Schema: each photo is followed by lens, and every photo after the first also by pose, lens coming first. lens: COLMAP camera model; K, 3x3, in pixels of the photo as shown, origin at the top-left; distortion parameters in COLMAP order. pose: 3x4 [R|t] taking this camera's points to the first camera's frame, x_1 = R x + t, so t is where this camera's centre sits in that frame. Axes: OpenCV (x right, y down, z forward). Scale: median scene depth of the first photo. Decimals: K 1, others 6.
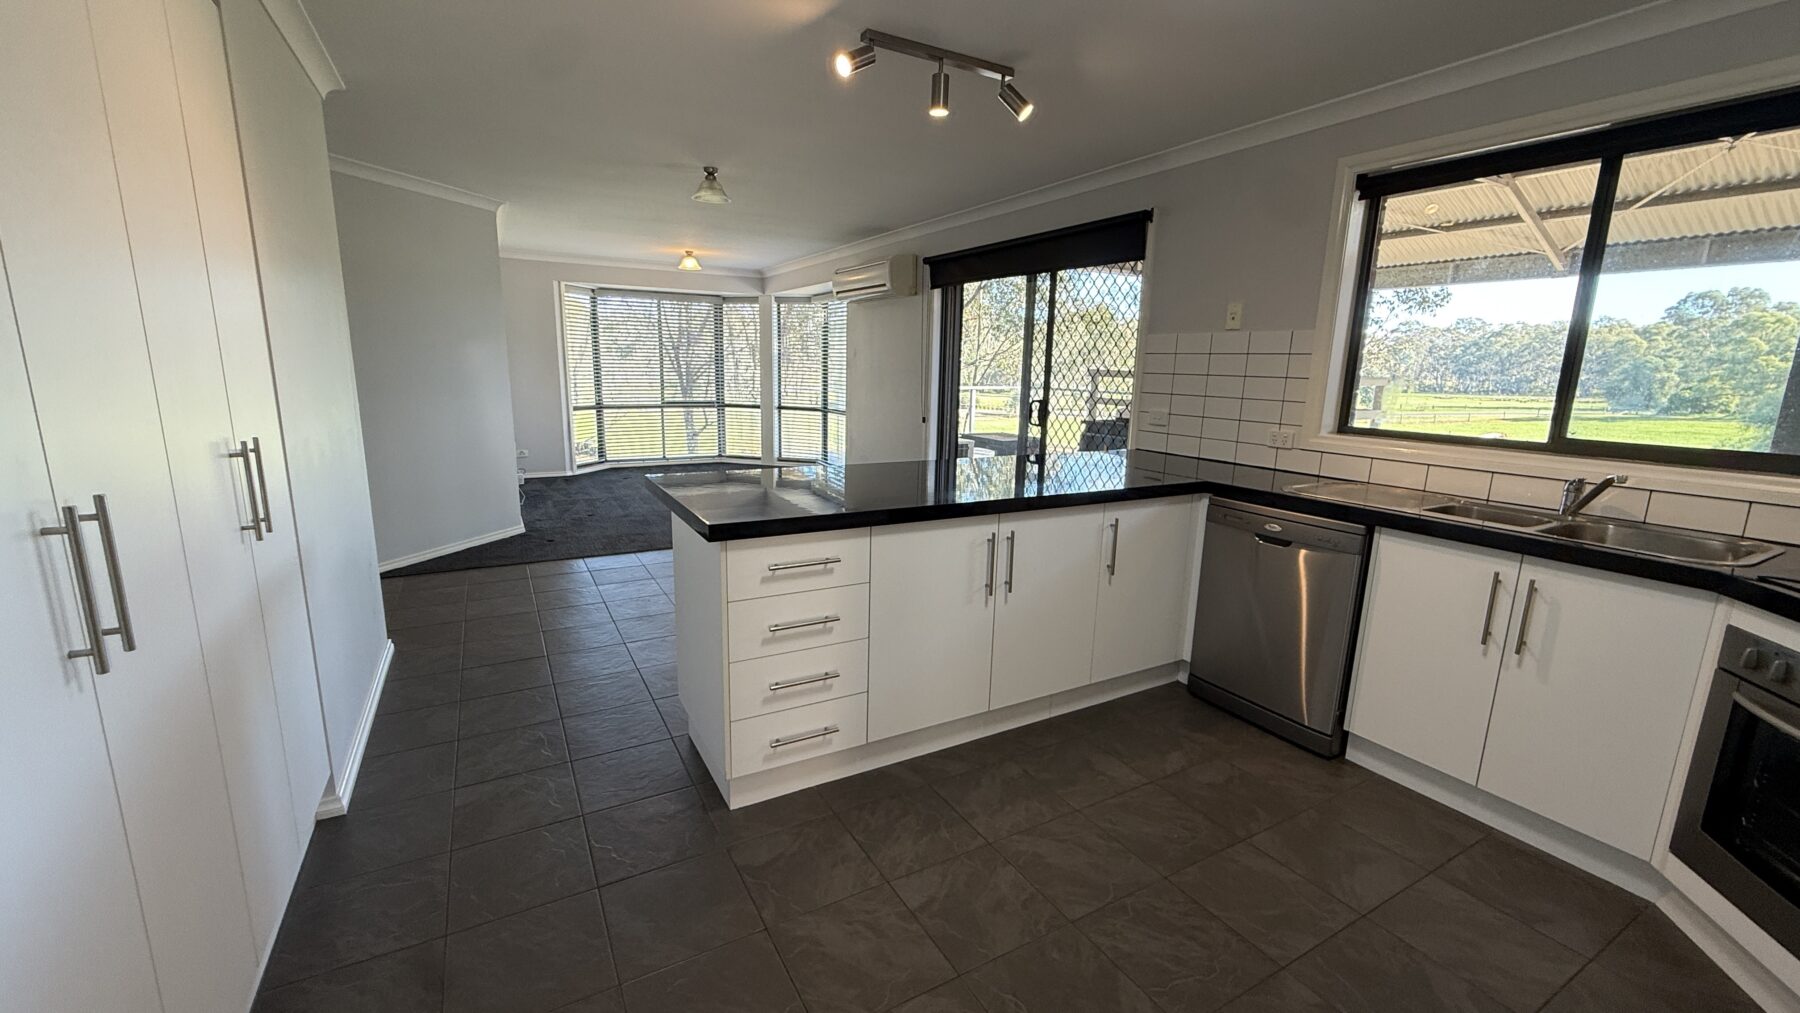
lens RADIAL K [[722.7, 0, 900.0], [0, 722.7, 506.5], [0, 0, 1]] dist [-0.001794, -0.000207]
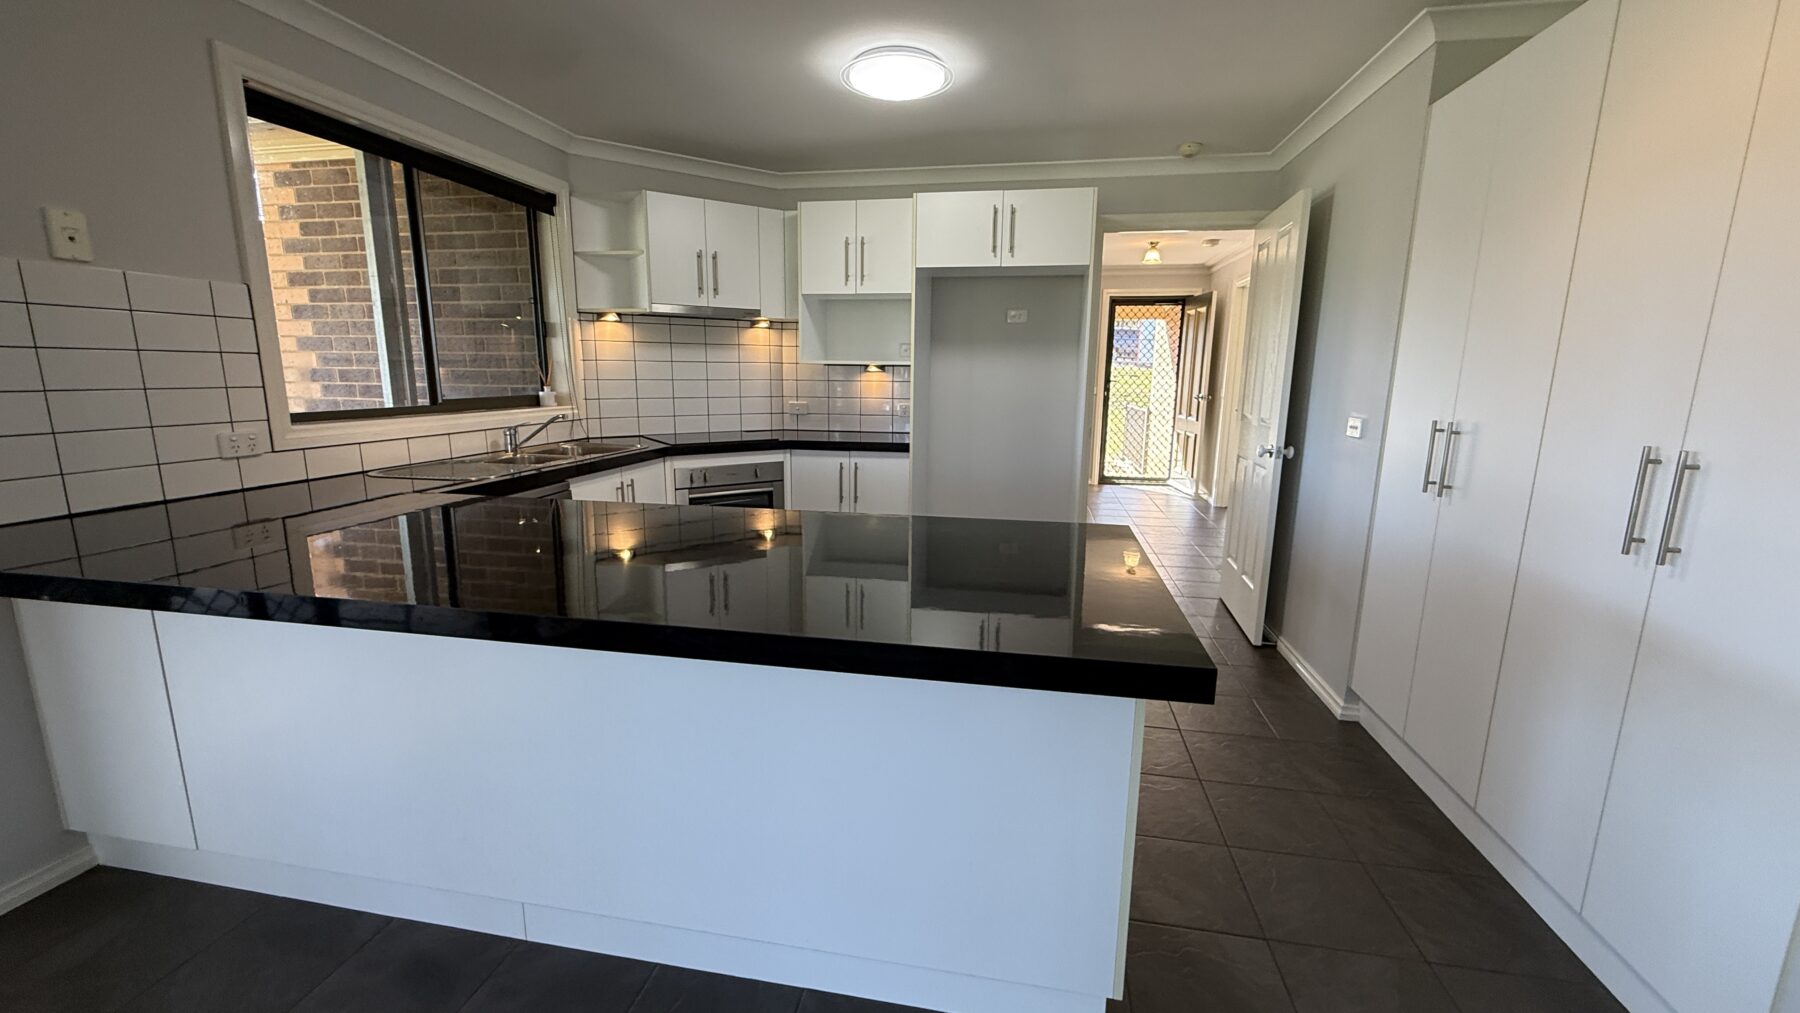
lens RADIAL K [[715.0, 0, 895.3], [0, 715.0, 507.2], [0, 0, 1]] dist [0.000385, -0.000098]
pose [[-0.762077, -0.149628, 0.629961, -0.205906], [0.100992, 0.933556, 0.343910, -0.115510], [-0.639562, 0.325707, -0.696330, 0.612355]]
